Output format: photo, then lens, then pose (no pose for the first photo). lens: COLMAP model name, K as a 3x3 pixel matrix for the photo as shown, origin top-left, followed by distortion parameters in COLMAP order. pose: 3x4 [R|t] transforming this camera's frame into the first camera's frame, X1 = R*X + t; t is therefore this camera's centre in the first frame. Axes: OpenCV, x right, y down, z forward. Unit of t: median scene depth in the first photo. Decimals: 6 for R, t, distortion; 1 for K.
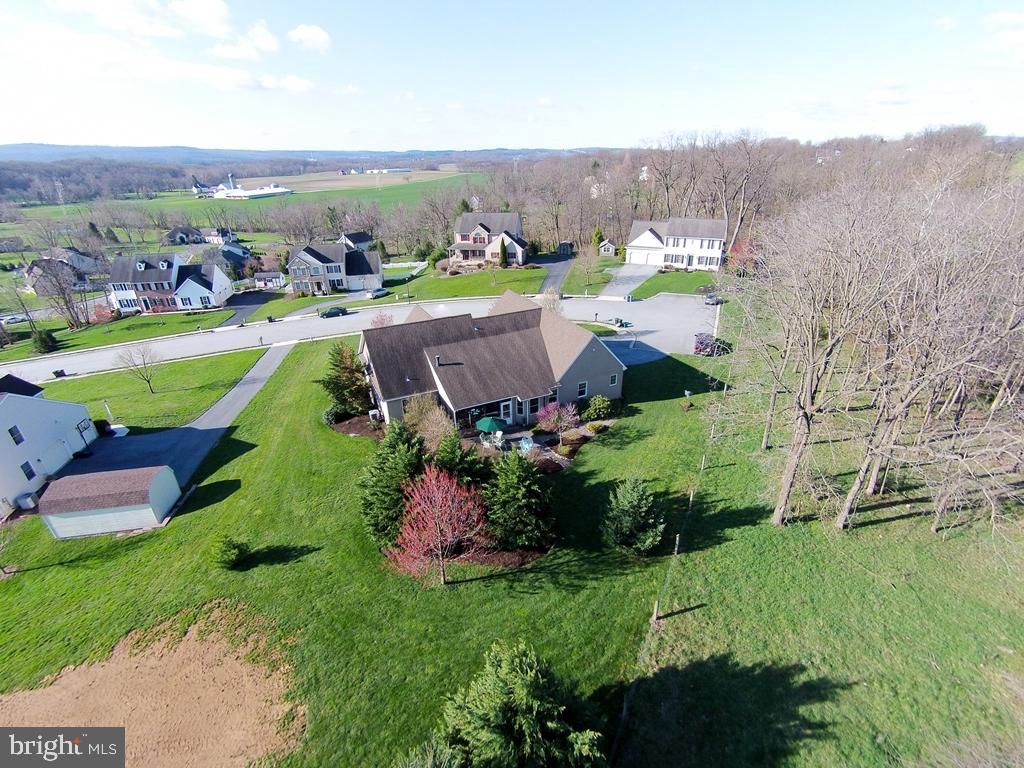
lens RADIAL K [[496.2, 0, 507.3], [0, 496.2, 386.3], [0, 0, 1]] dist [-0.046895, 0.044283]
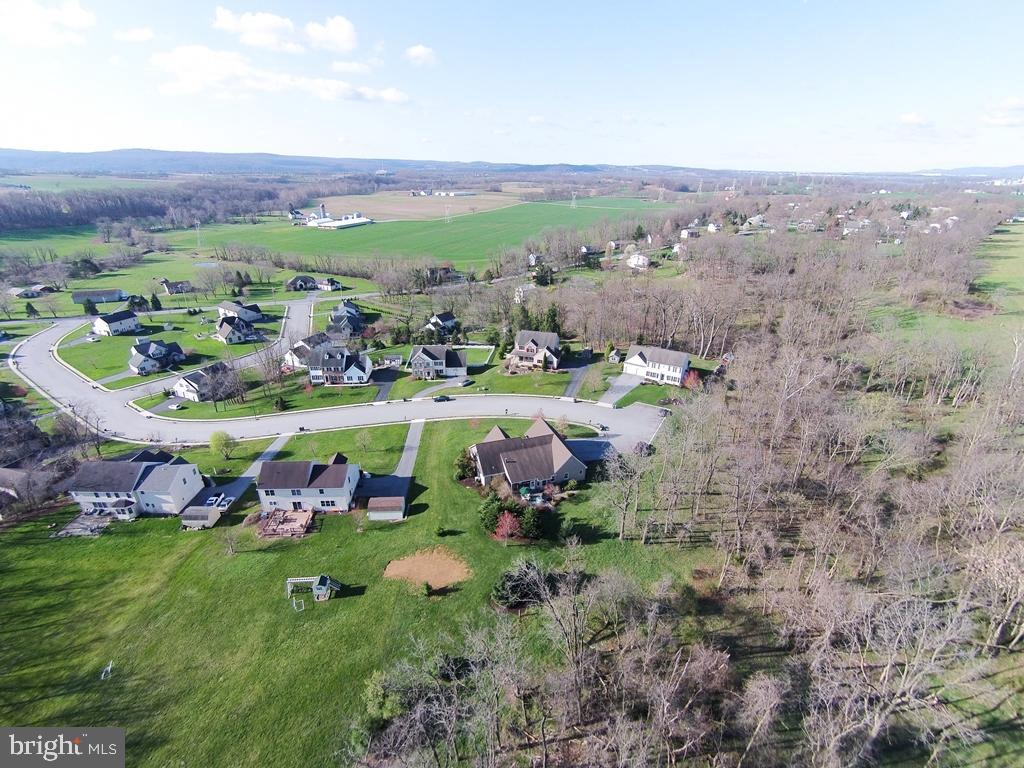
lens RADIAL K [[496.2, 0, 507.3], [0, 496.2, 386.3], [0, 0, 1]] dist [-0.046895, 0.044283]
pose [[0.992893, 0.071675, -0.095010, 0.042112], [-0.073505, 0.997168, -0.015900, -0.223939], [0.093601, 0.022770, 0.995349, -0.847415]]
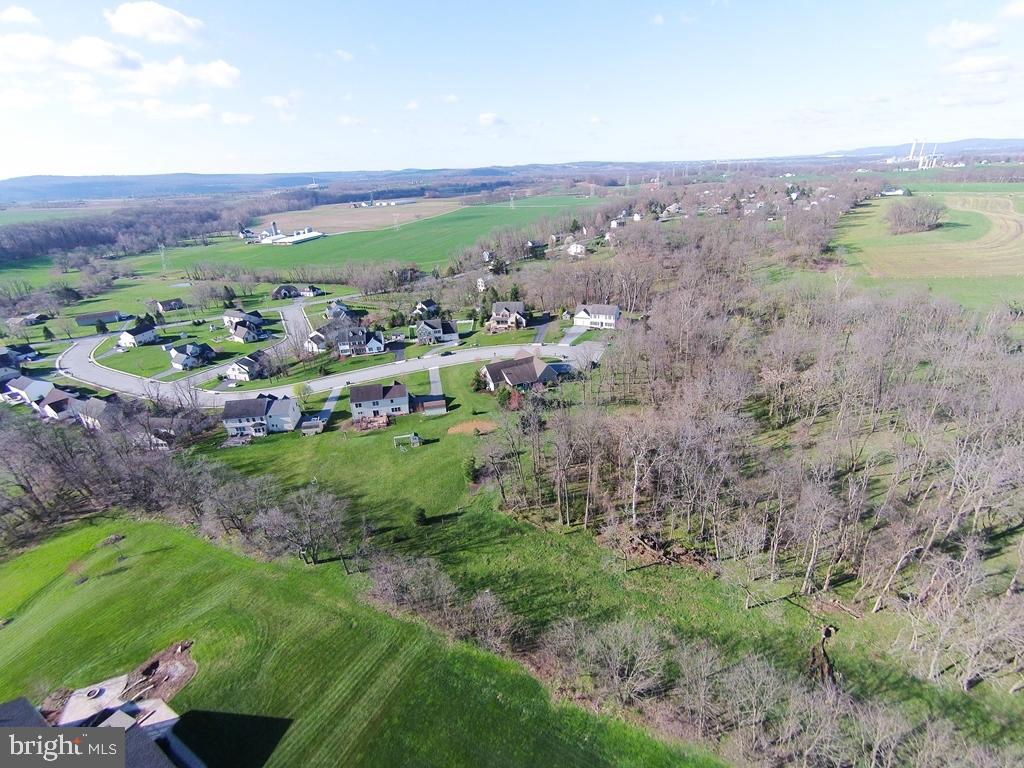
lens RADIAL K [[496.2, 0, 507.3], [0, 496.2, 386.3], [0, 0, 1]] dist [-0.046895, 0.044283]
pose [[0.999524, -0.030793, -0.001796, -0.076557], [0.030744, 0.999263, -0.022992, 0.082081], [0.002502, 0.022926, 0.999734, -1.652537]]
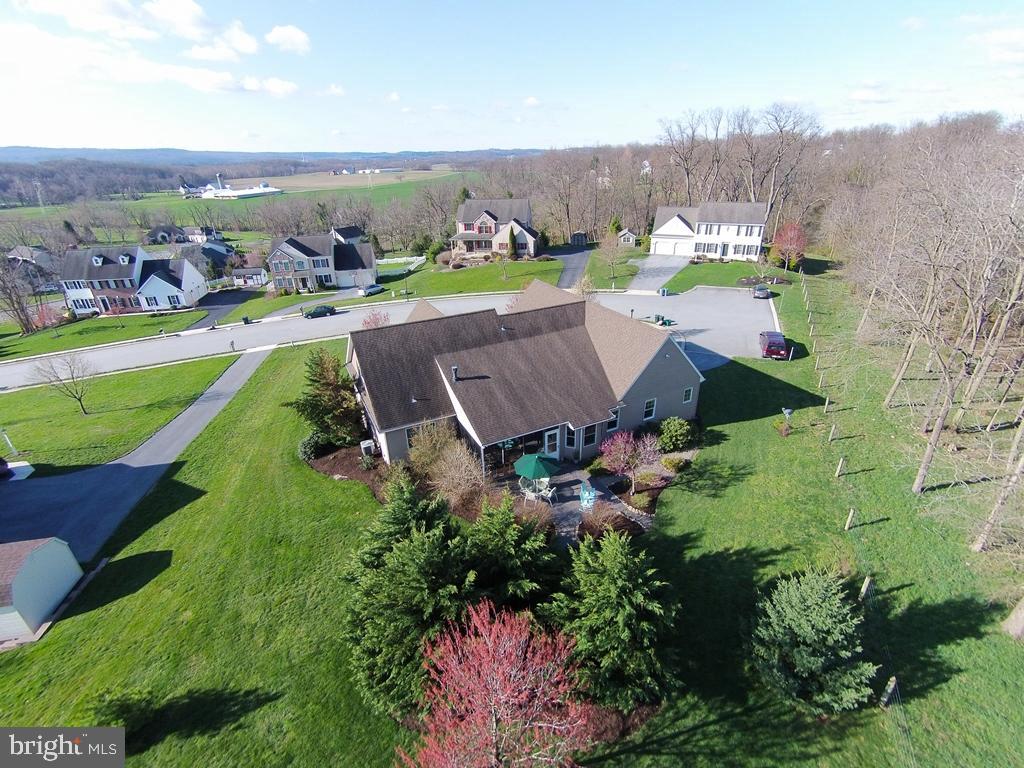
lens RADIAL K [[496.2, 0, 507.3], [0, 496.2, 386.3], [0, 0, 1]] dist [-0.046895, 0.044283]
pose [[0.999884, -0.011078, 0.010419, -0.042935], [0.011090, 0.999938, -0.001088, -0.018628], [-0.010407, 0.001203, 0.999945, 0.166195]]
